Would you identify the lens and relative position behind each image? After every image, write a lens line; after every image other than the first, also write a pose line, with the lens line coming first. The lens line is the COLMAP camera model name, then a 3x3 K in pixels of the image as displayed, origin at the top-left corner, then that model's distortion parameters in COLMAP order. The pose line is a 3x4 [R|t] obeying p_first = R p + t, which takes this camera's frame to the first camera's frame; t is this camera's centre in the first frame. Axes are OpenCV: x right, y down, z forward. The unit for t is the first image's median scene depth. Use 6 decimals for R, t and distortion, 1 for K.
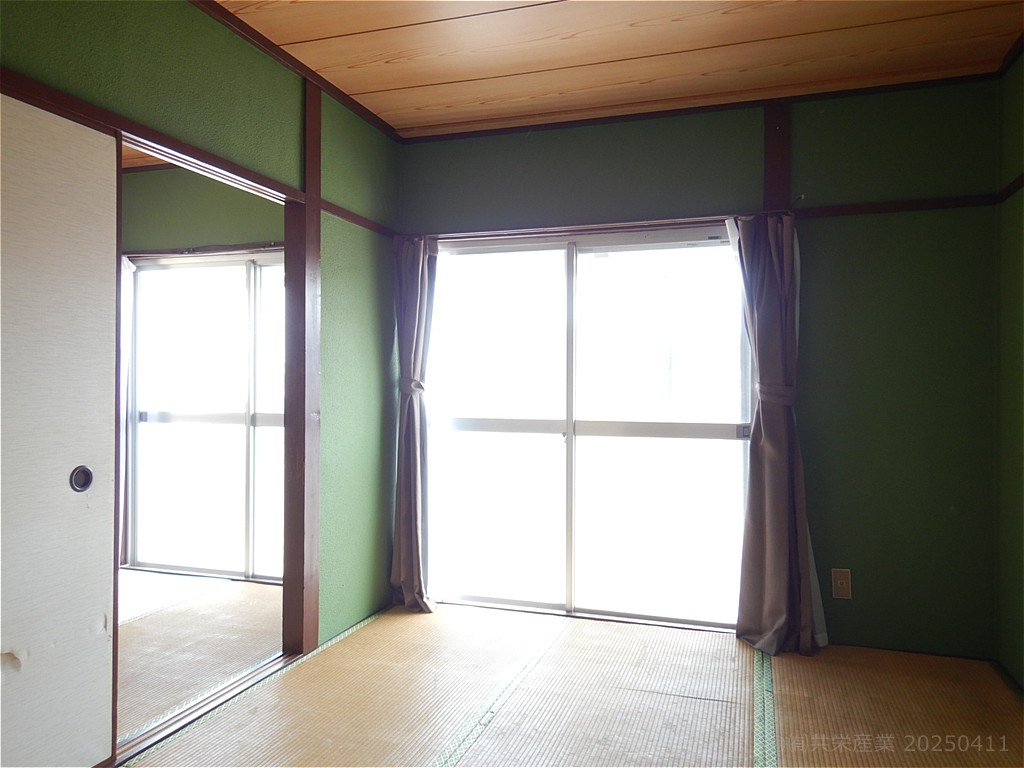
lens RADIAL K [[722.7, 0, 510.3], [0, 722.7, 388.4], [0, 0, 1]] dist [0.010468, 0.006699]
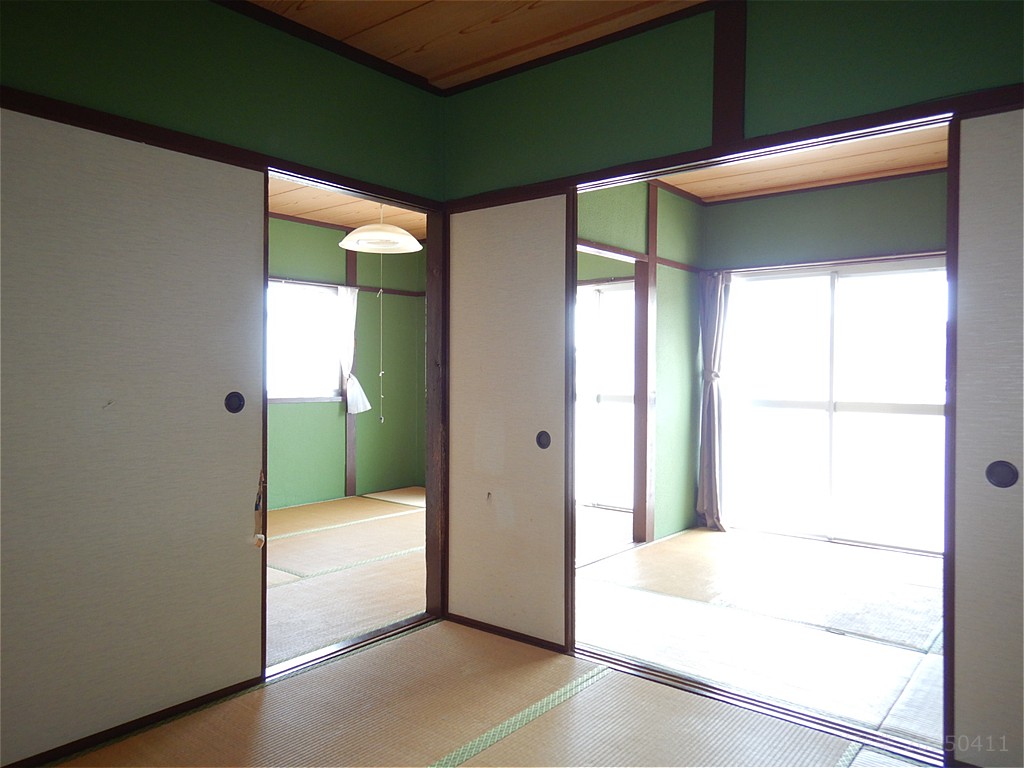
lens RADIAL K [[722.7, 0, 514.6], [0, 722.7, 388.5], [0, 0, 1]] dist [0.010468, 0.006699]
pose [[0.933688, 0.006568, -0.358027, 0.012647], [-0.000574, 0.999858, 0.016845, -0.002026], [0.358087, -0.015523, 0.933559, -0.501302]]
